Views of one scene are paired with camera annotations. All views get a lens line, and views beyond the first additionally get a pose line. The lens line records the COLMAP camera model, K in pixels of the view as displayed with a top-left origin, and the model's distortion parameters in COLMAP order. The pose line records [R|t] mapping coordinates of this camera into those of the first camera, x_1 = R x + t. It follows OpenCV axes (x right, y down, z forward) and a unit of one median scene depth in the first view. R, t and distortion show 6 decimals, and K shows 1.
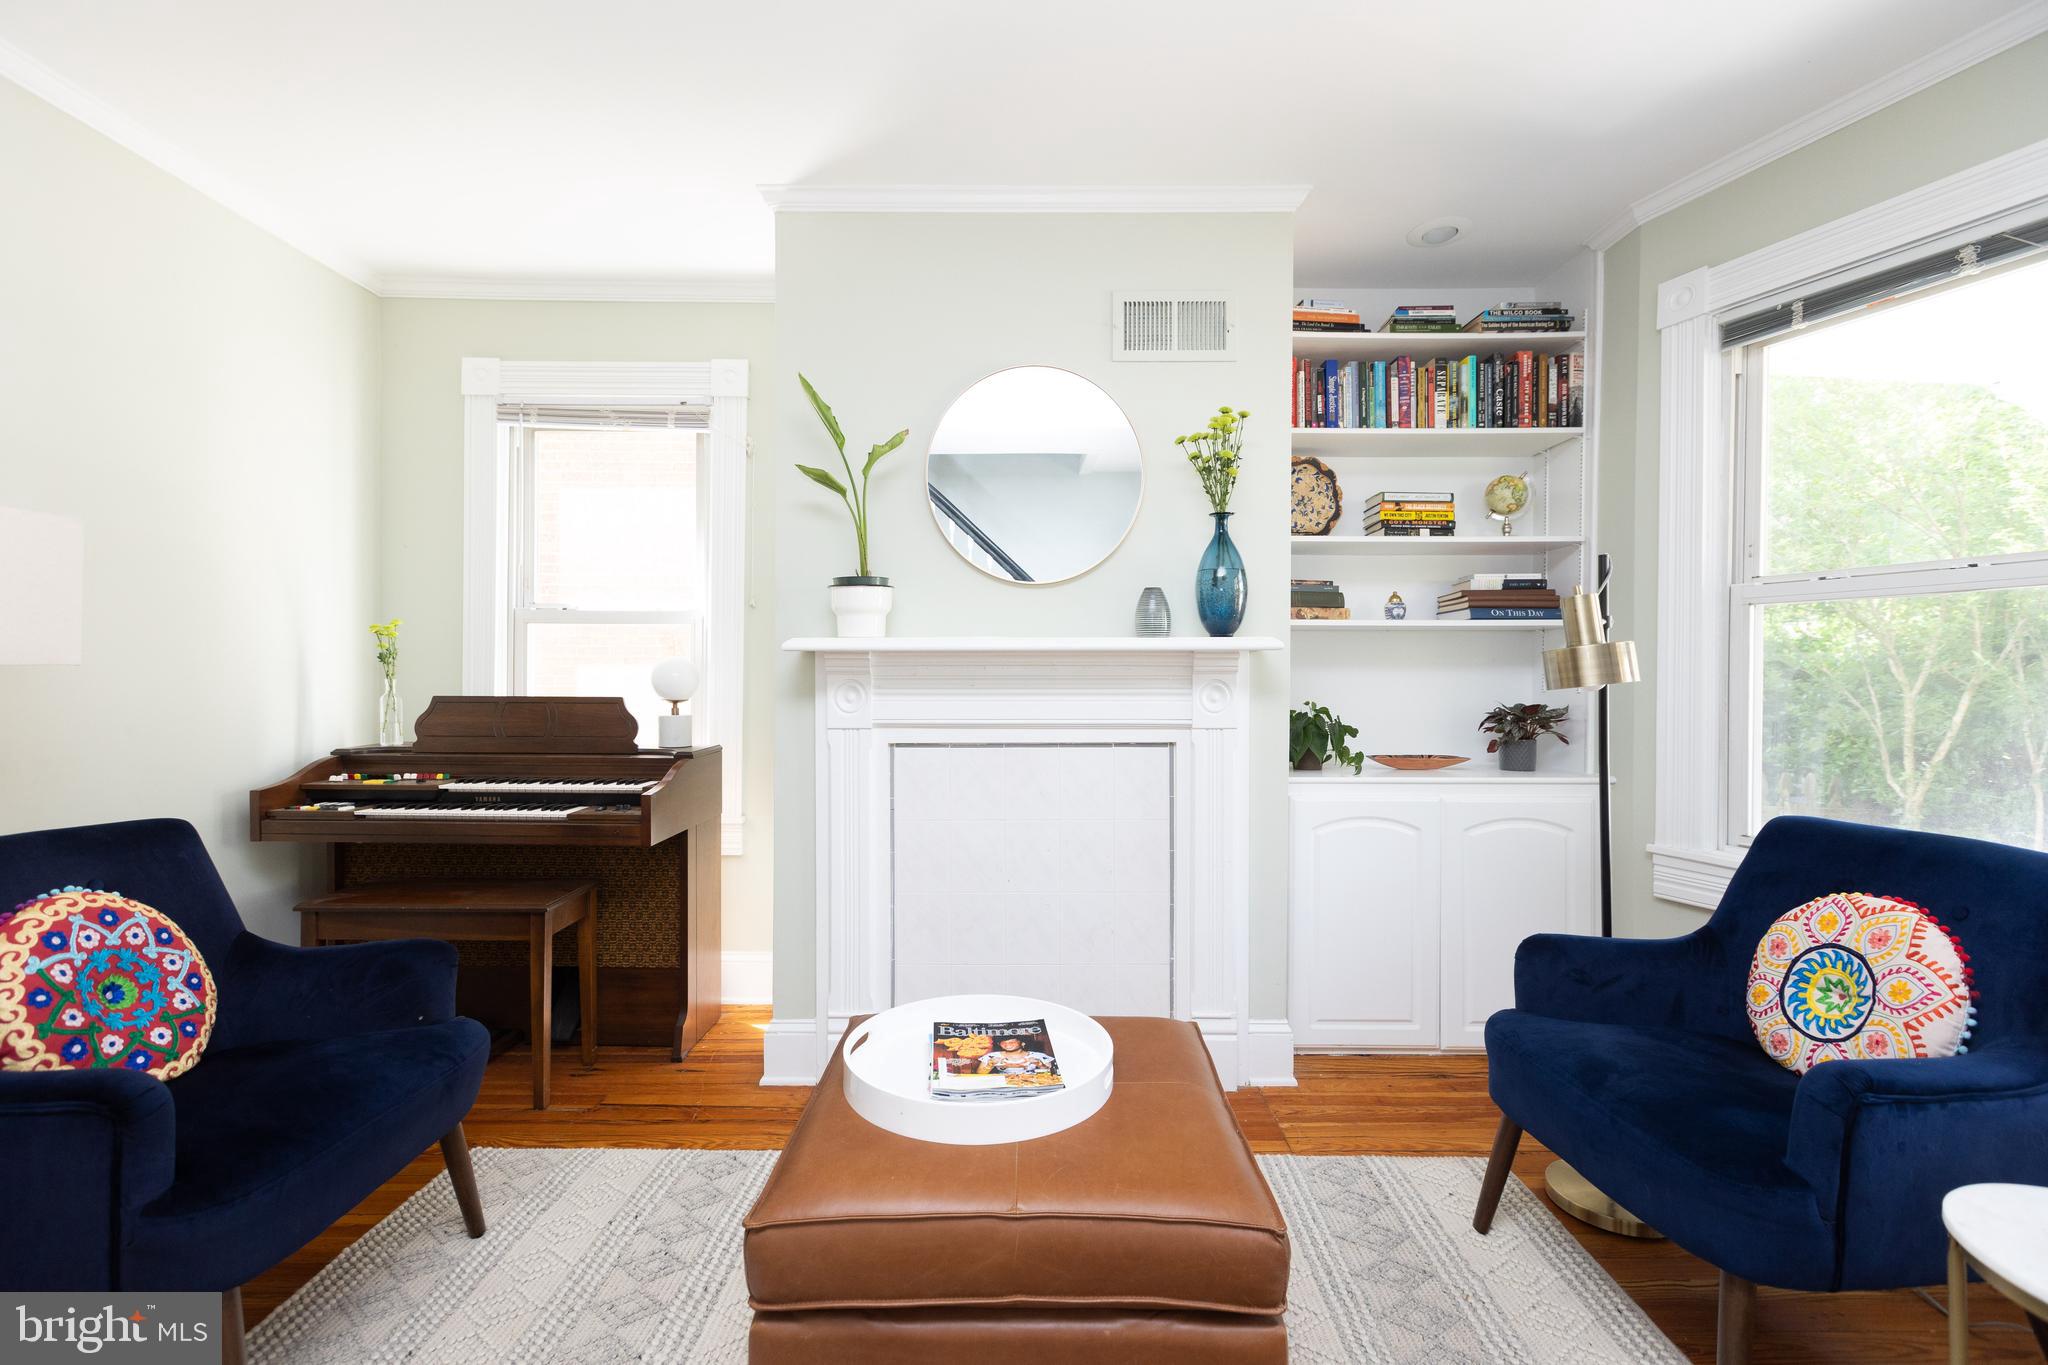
lens RADIAL K [[931.7, 0, 1057.6], [0, 931.7, 681.8], [0, 0, 1]] dist [0.014345, -0.000706]
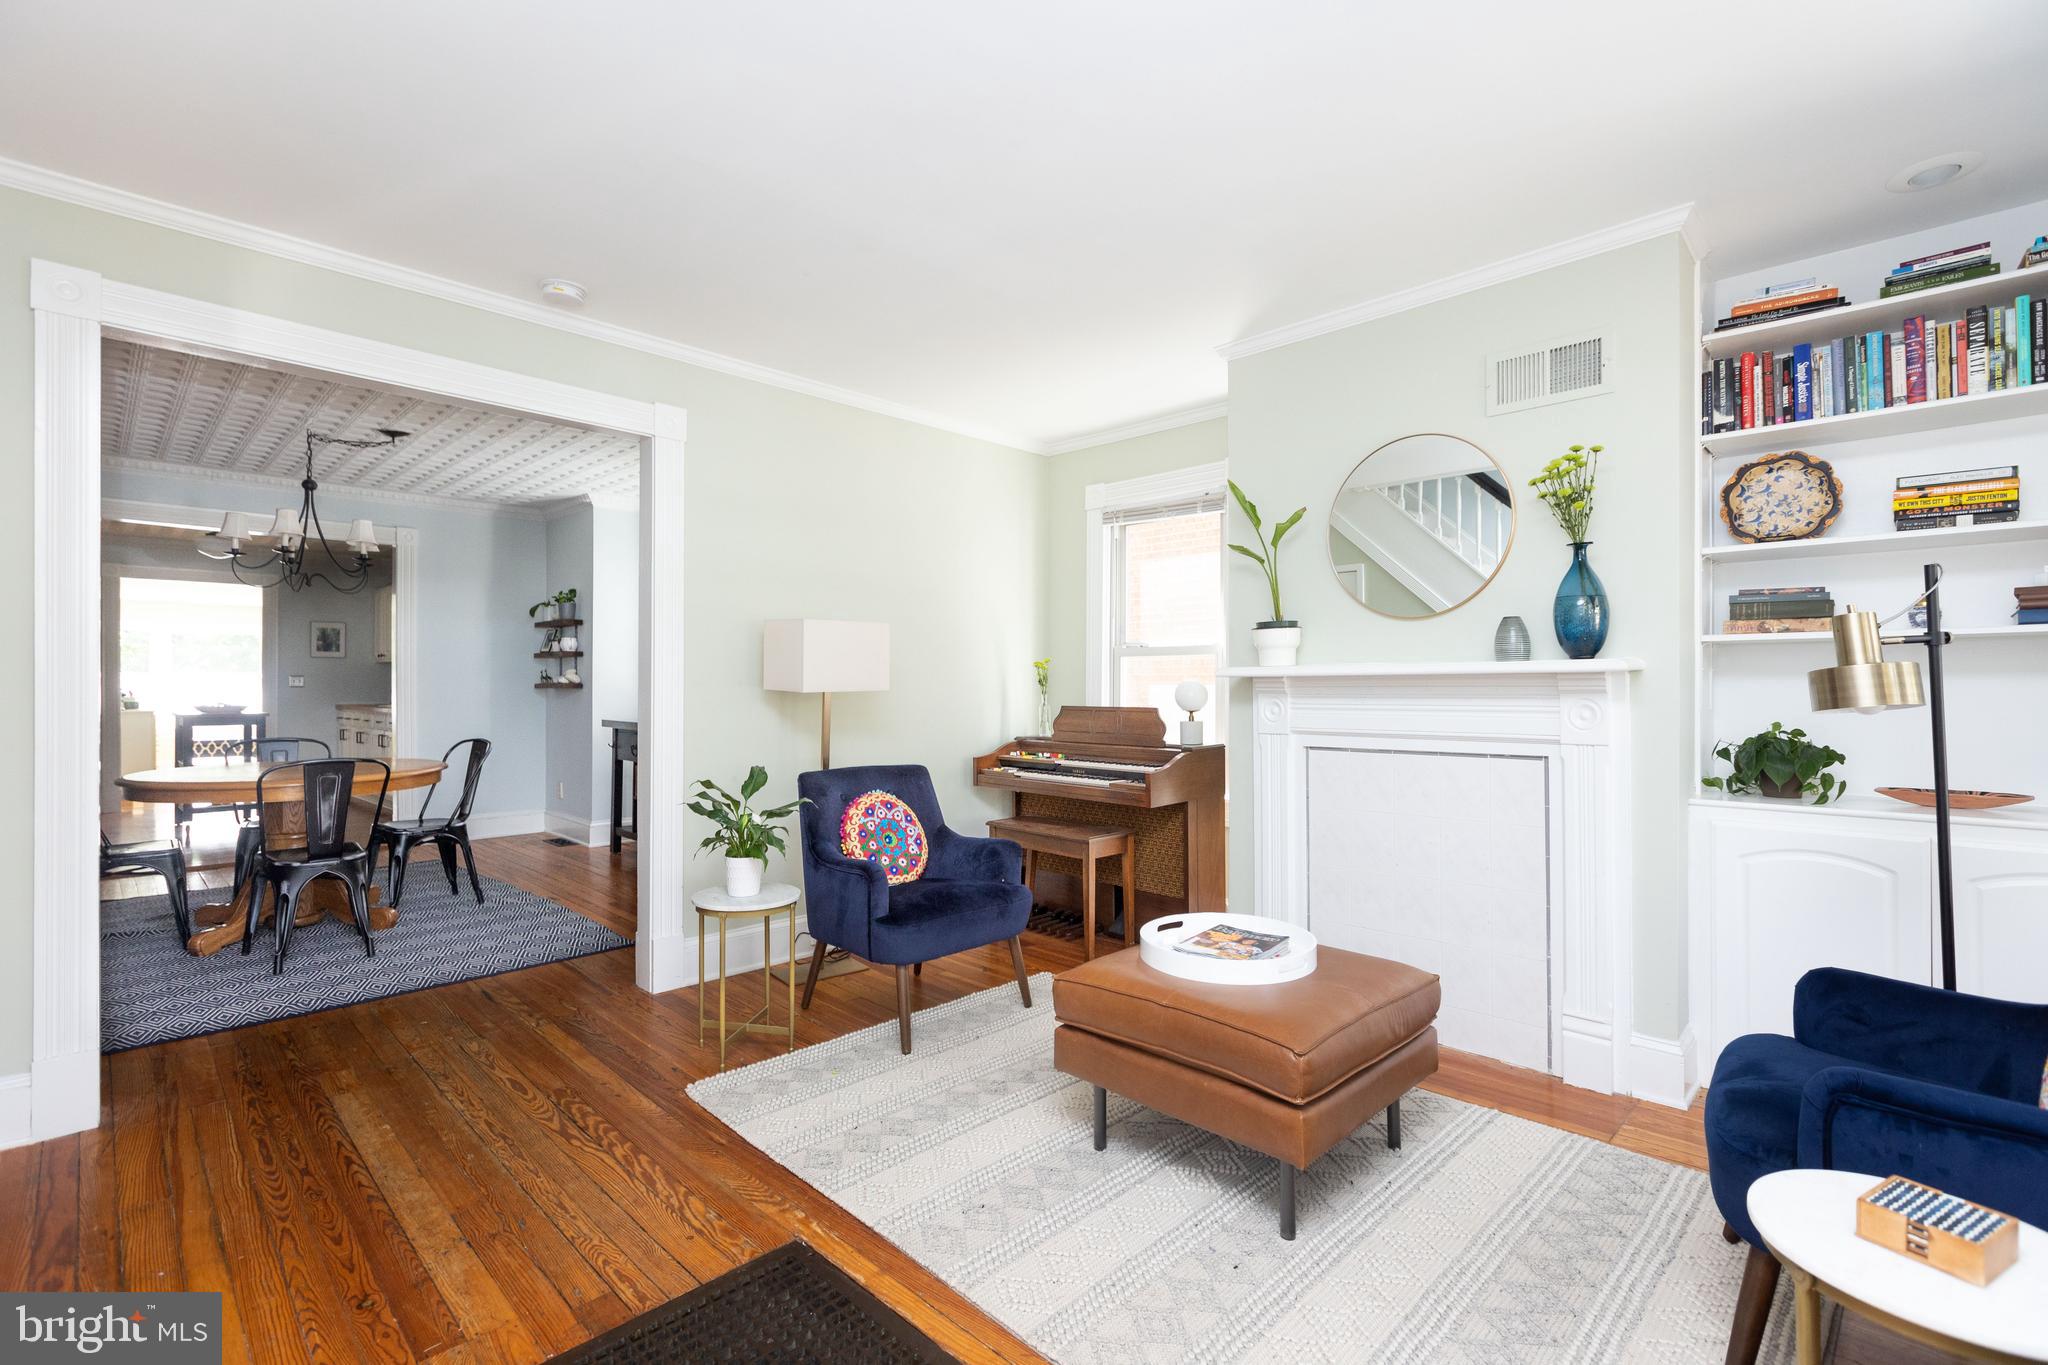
lens RADIAL K [[931.7, 0, 1023.7], [0, 931.7, 690.0], [0, 0, 1]] dist [0.014345, -0.000706]
pose [[0.714884, -0.001022, -0.699243, 0.424127], [-0.001043, 0.999996, -0.002527, -0.008356], [0.699243, 0.002535, 0.714880, -0.191058]]
